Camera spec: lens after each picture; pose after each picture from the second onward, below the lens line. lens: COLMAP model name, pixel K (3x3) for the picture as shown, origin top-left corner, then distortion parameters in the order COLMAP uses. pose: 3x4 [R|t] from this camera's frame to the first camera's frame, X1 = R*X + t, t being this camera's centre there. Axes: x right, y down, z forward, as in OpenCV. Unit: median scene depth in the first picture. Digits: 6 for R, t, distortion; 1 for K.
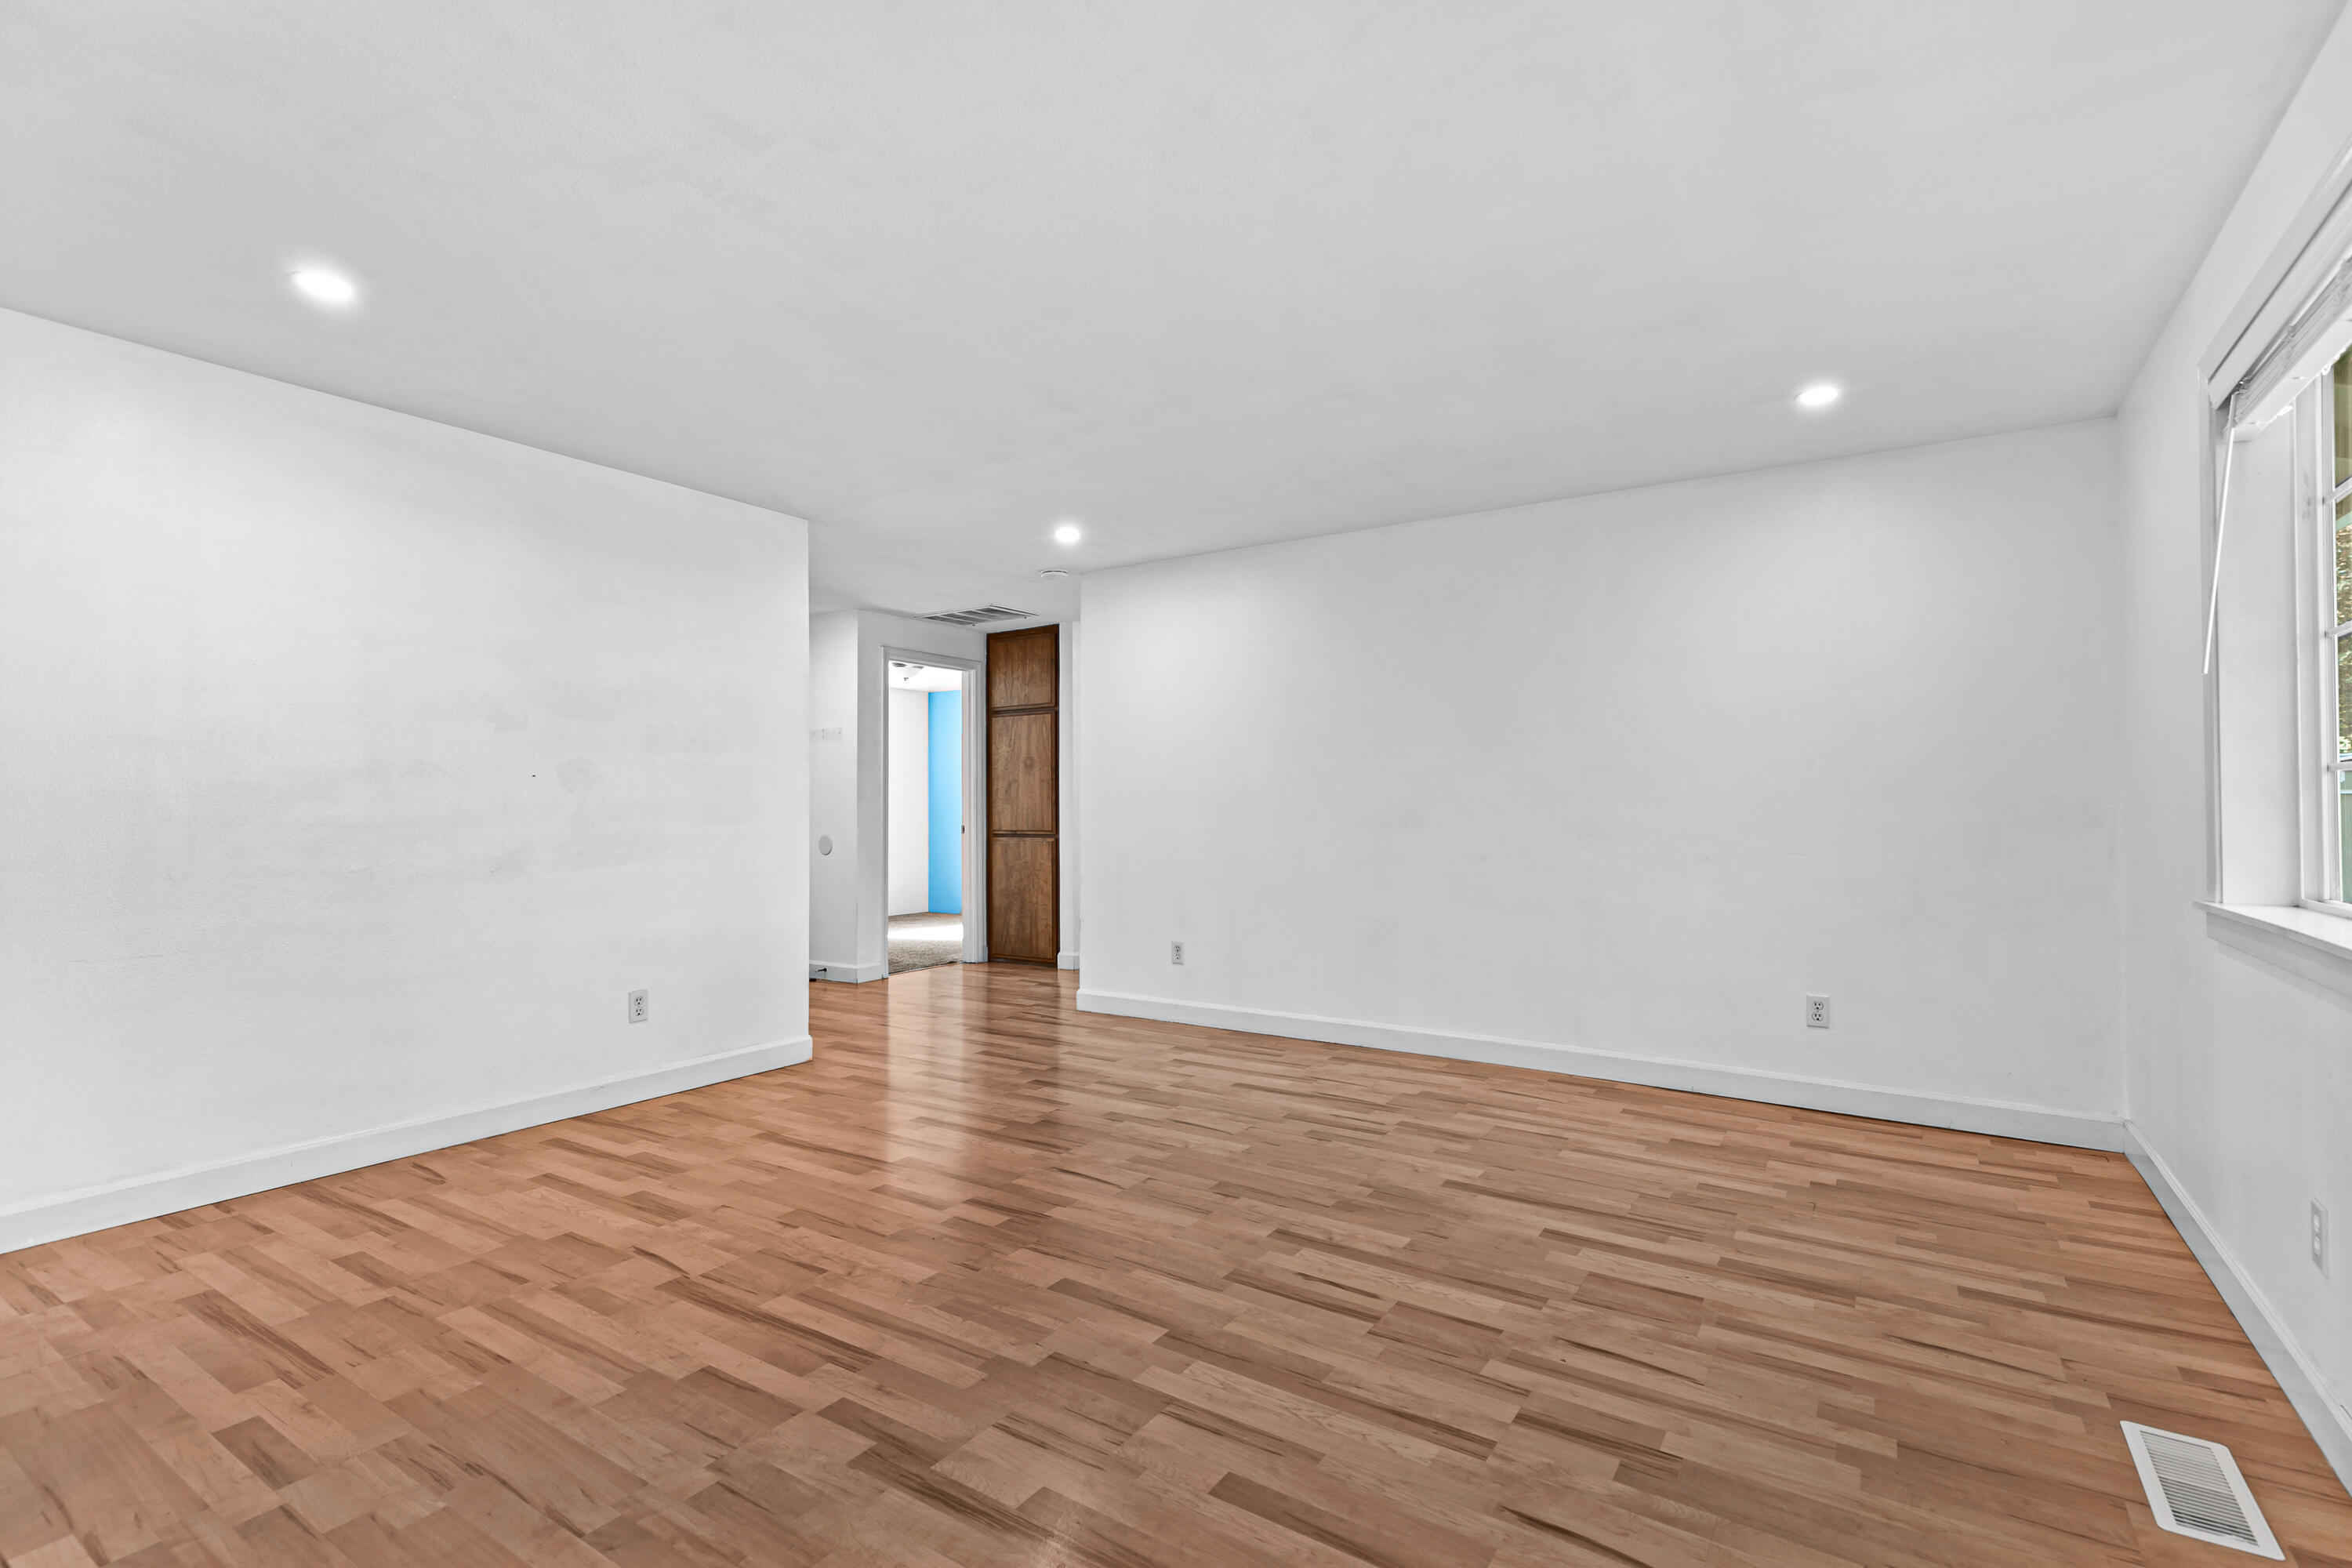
lens RADIAL K [[1079.1, 0, 1183.5], [0, 1079.1, 802.2], [0, 0, 1]] dist [0.002874, 0.000400]
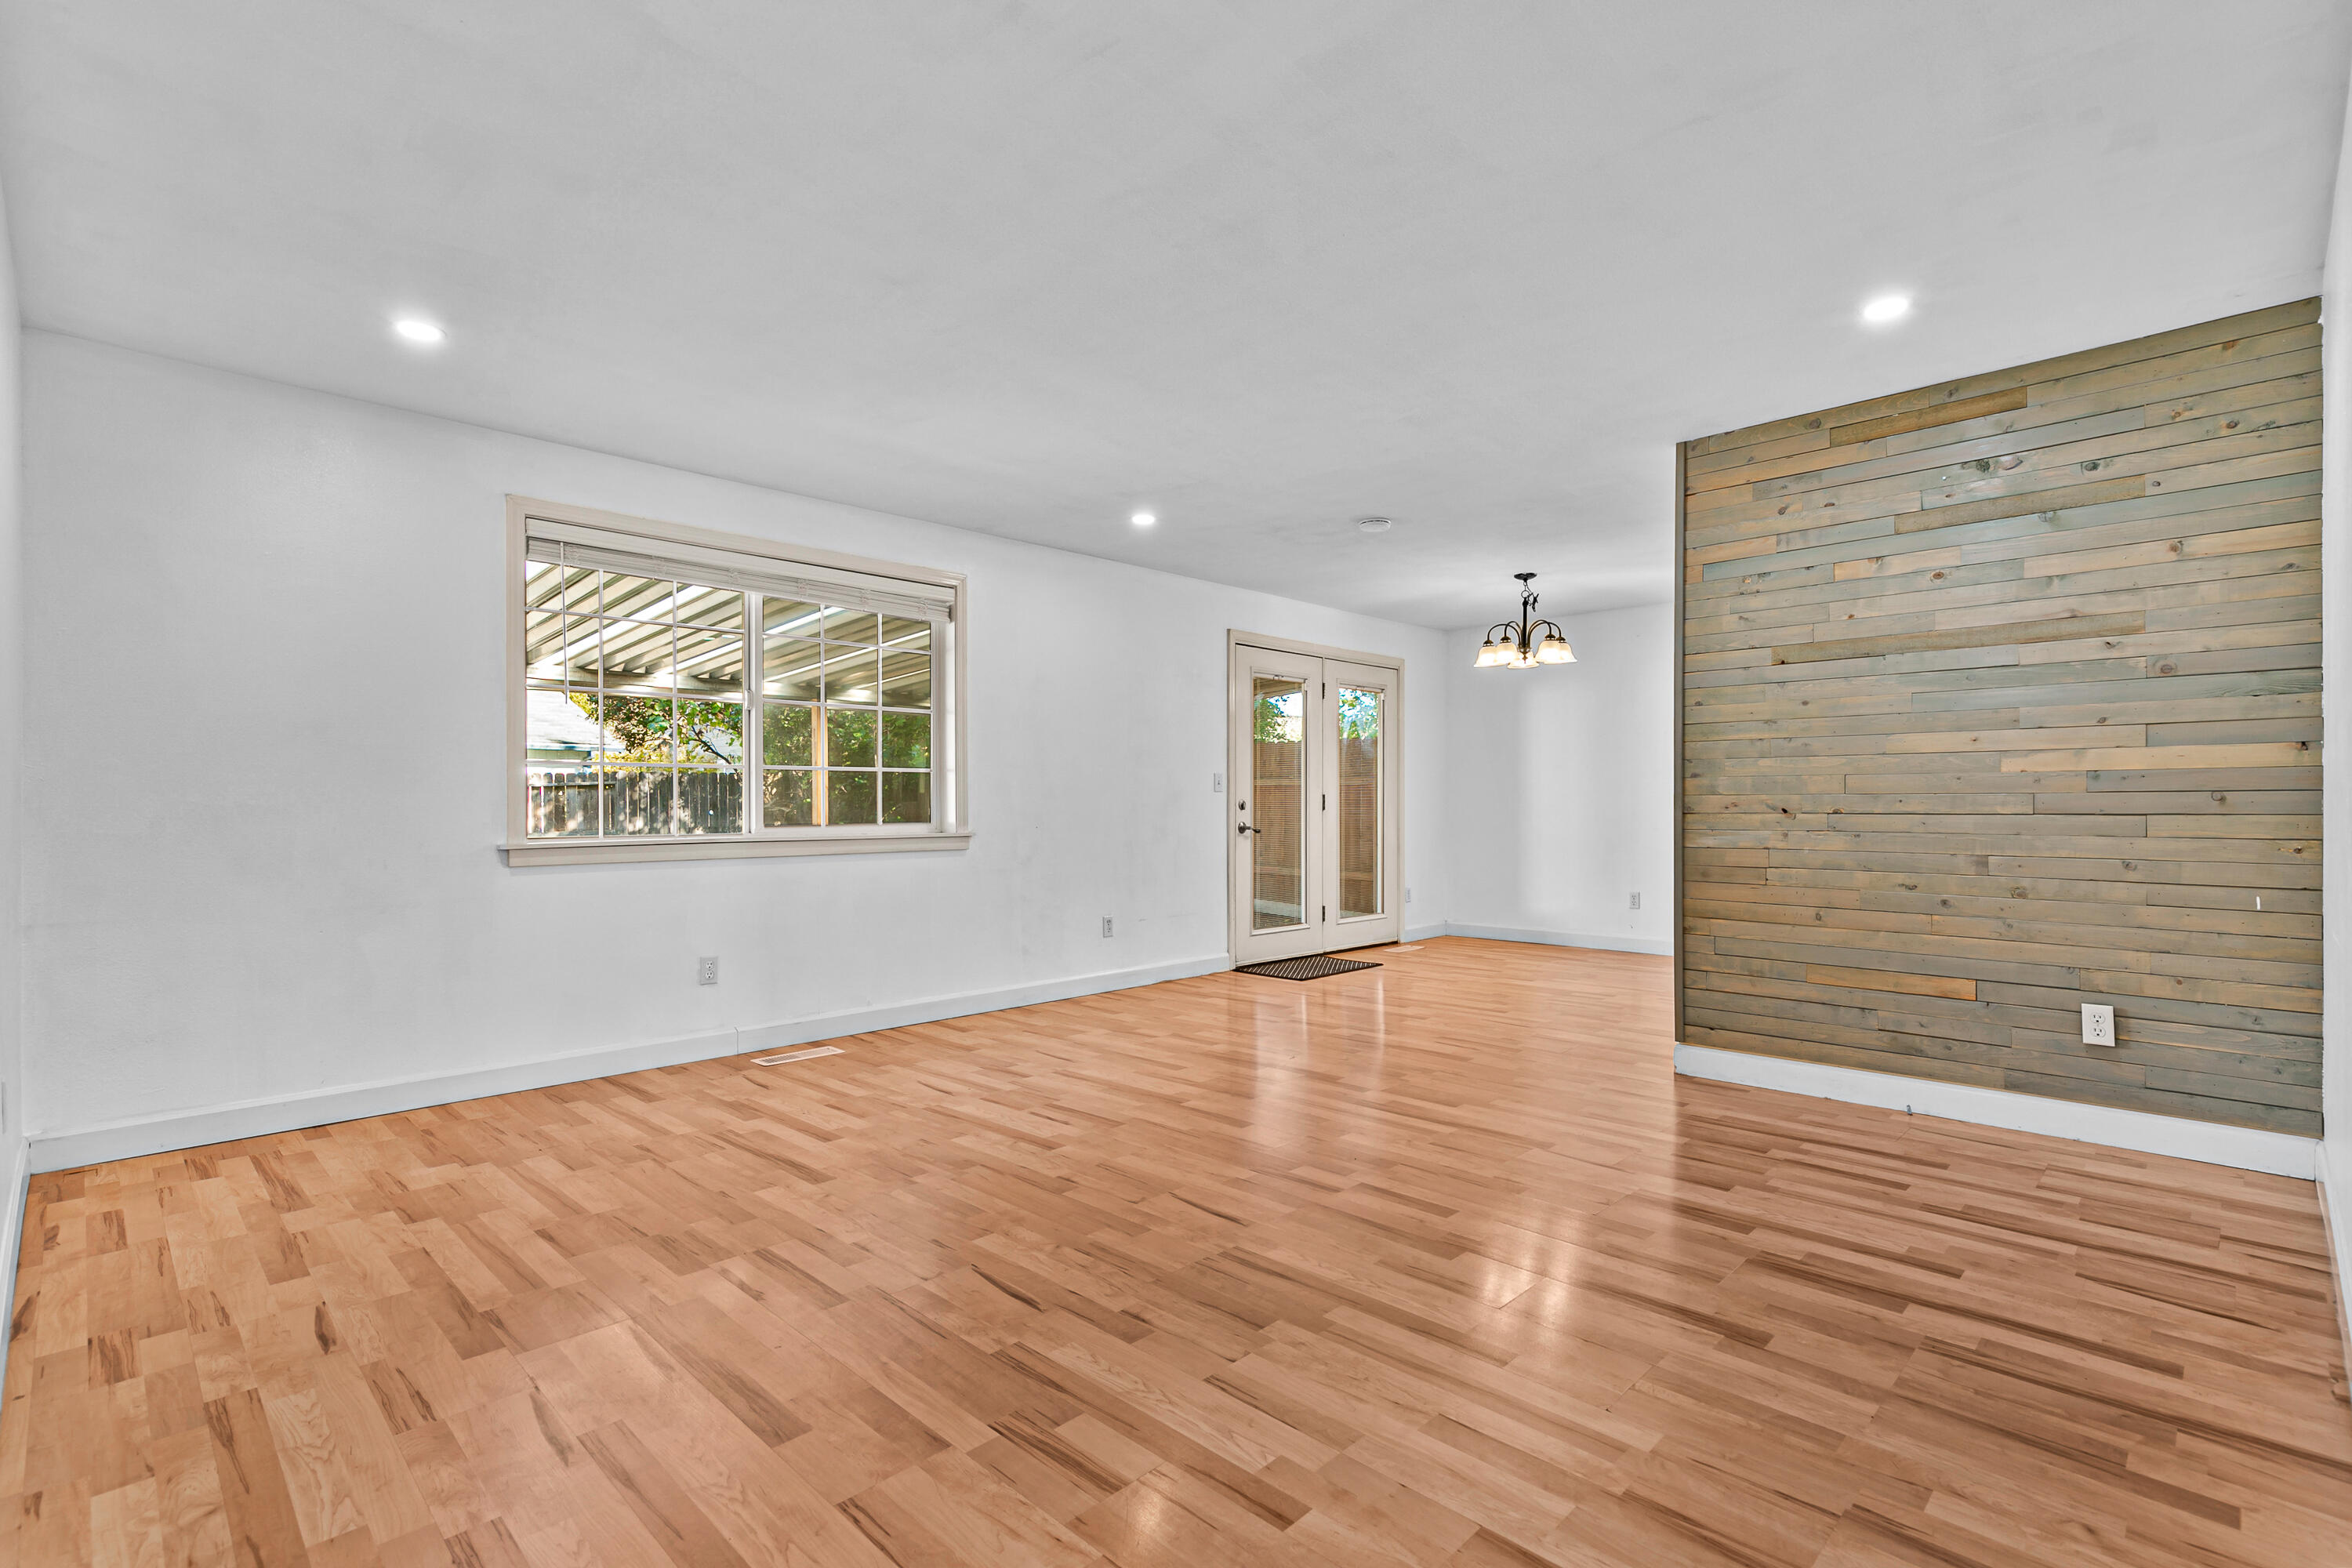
lens RADIAL K [[1079.1, 0, 1183.5], [0, 1079.1, 802.2], [0, 0, 1]] dist [0.002874, 0.000400]
pose [[-0.981135, 0.005506, 0.193246, -0.249899], [0.004424, 0.999972, -0.006033, 0.037340], [-0.193274, -0.005064, -0.981132, 1.940544]]
